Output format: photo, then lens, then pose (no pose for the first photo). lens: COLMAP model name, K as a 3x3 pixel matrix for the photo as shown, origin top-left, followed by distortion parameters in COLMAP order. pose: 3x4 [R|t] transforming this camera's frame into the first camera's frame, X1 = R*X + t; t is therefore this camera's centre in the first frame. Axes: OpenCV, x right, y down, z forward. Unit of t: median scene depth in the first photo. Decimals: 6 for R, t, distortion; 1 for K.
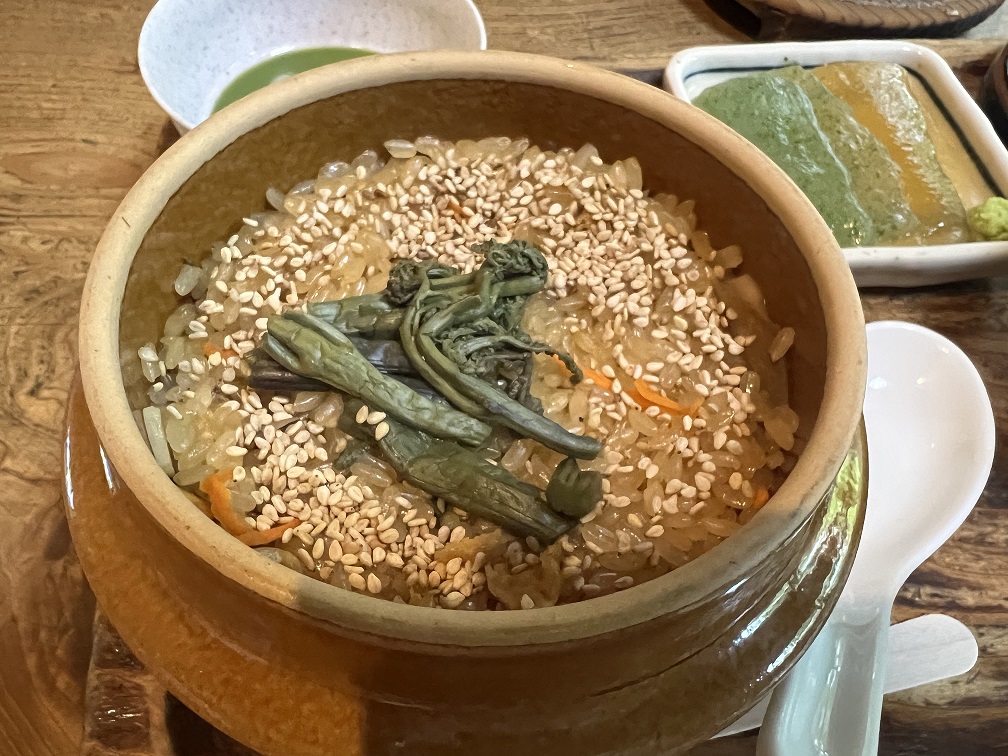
lens RADIAL K [[791.2, 0, 504.0], [0, 791.2, 378.0], [0, 0, 1]] dist [0.002606, -0.009662]
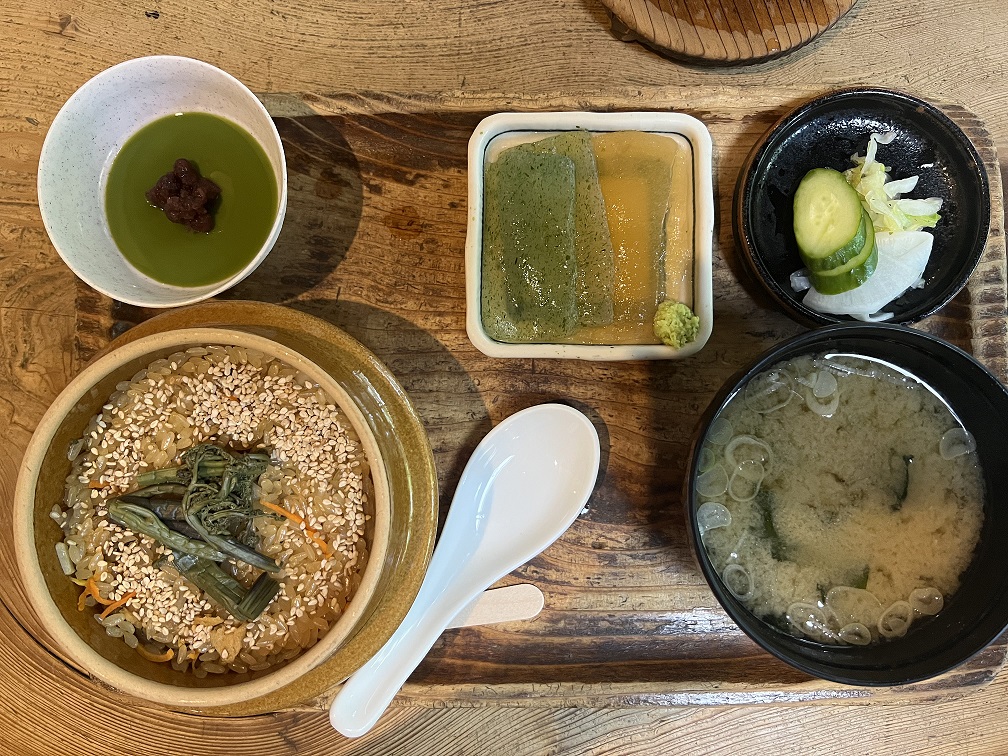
lens RADIAL K [[770.2, 0, 504.0], [0, 770.2, 378.0], [0, 0, 1]] dist [0.001825, -0.009590]
pose [[0.993746, 0.104414, -0.039575, 0.597849], [-0.073502, 0.878482, 0.472088, -1.098484], [0.084059, -0.466227, 0.880662, -0.387475]]
